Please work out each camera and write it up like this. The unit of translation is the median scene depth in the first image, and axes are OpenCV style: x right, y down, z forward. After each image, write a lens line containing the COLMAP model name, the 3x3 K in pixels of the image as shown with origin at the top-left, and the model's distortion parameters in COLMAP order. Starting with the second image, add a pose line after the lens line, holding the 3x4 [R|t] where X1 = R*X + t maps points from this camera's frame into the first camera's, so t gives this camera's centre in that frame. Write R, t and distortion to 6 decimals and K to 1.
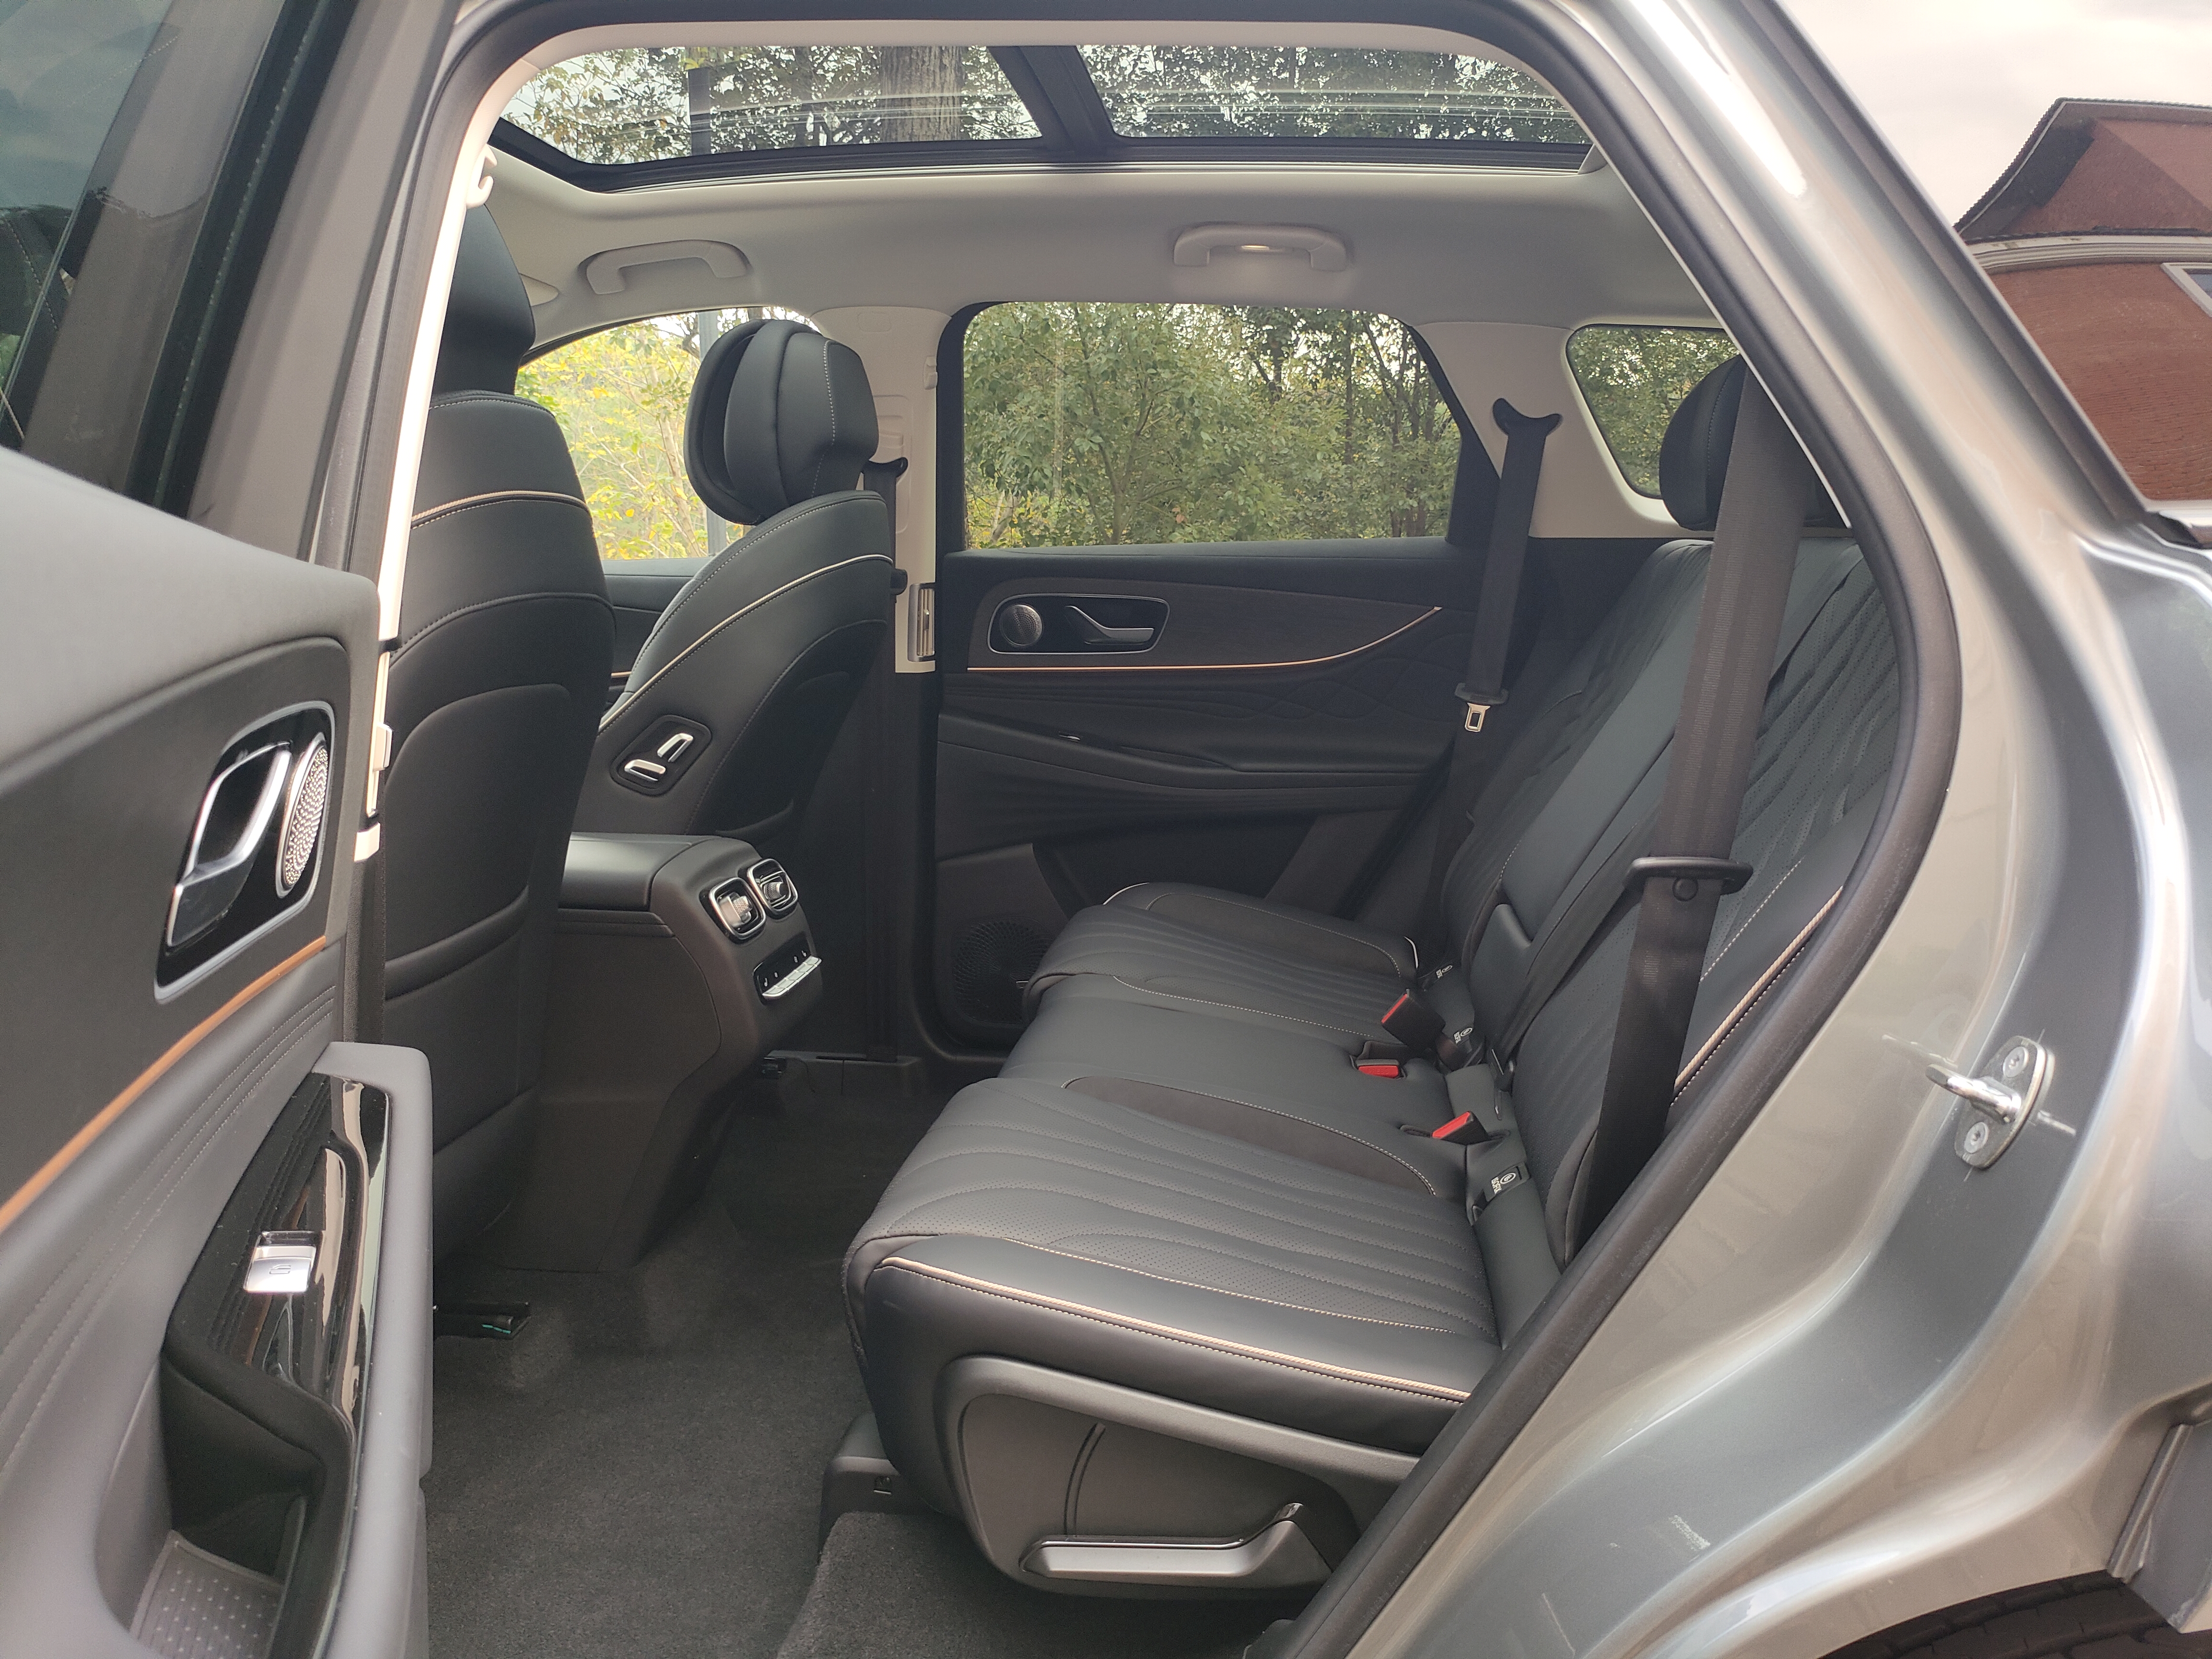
lens RADIAL K [[1594.5, 0, 1098.7], [0, 1594.5, 840.8], [0, 0, 1]] dist [0.033167, 0.003243]
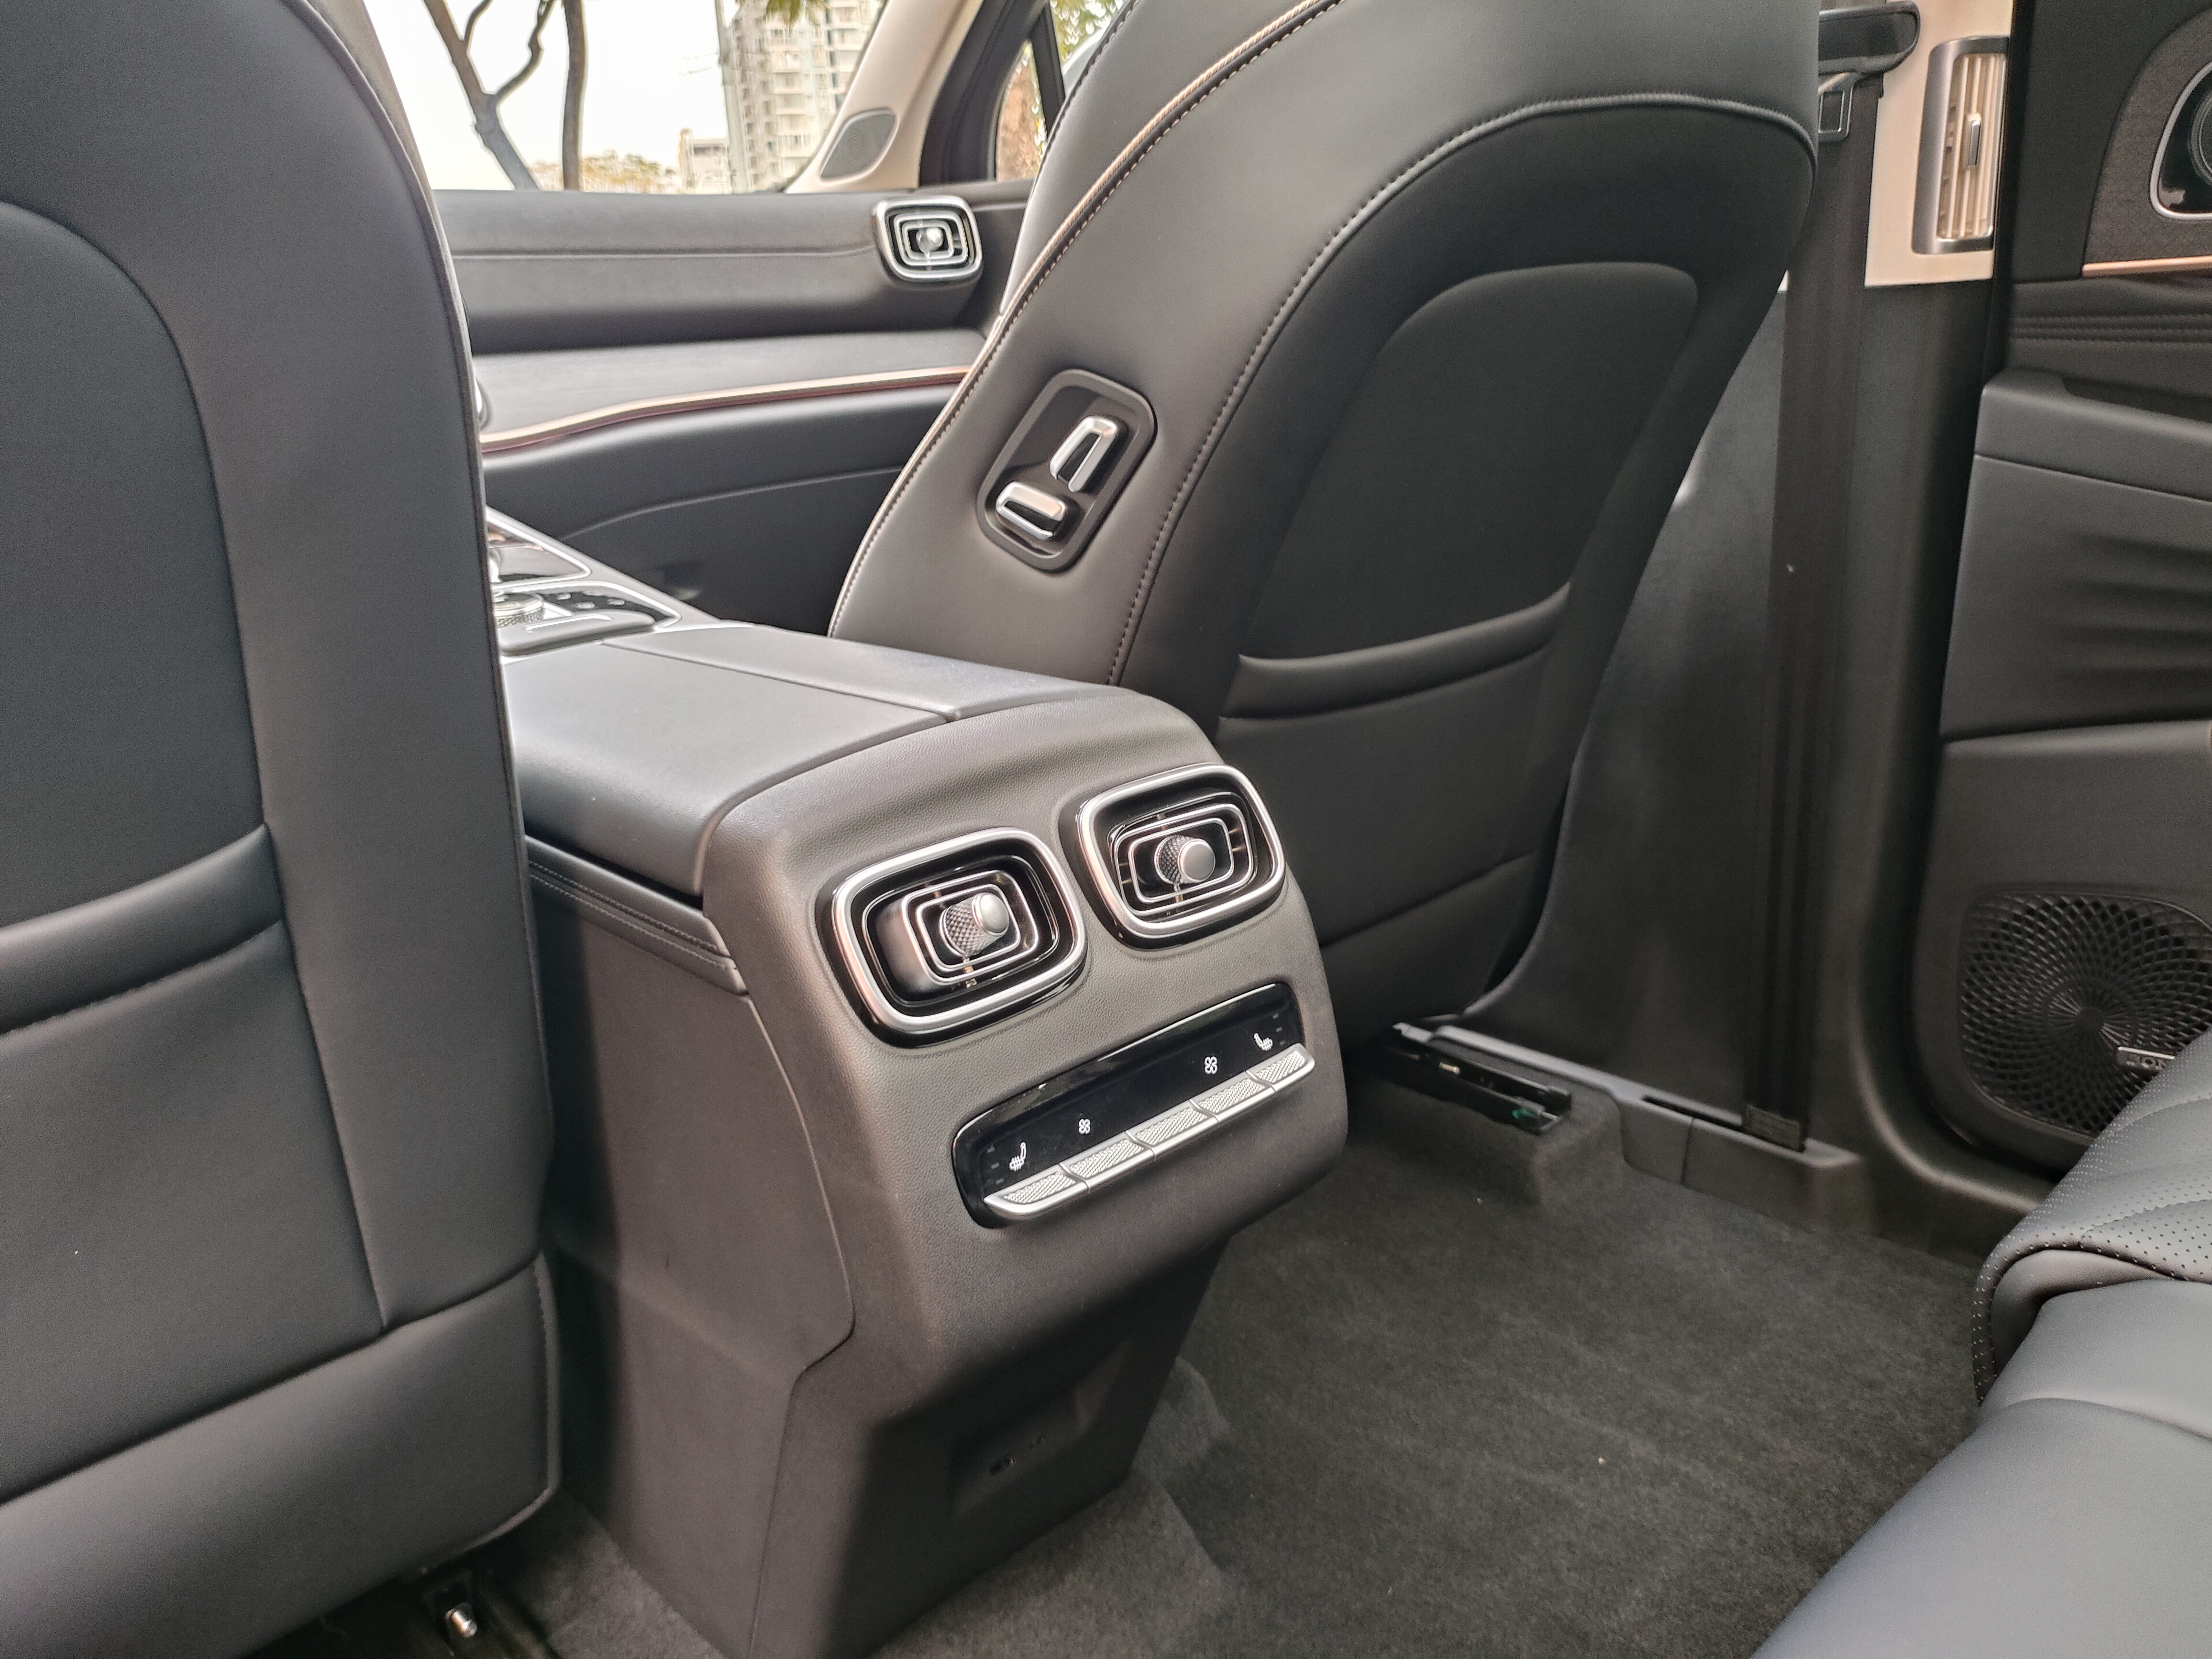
lens RADIAL K [[1654.2, 0, 1106.0], [0, 1654.2, 829.5], [0, 0, 1]] dist [0.006016, 0.002376]
pose [[0.764473, 0.139842, -0.629305, 0.011036], [-0.048034, 0.985831, 0.160716, -0.025892], [0.642863, -0.092635, 0.760359, 0.543238]]
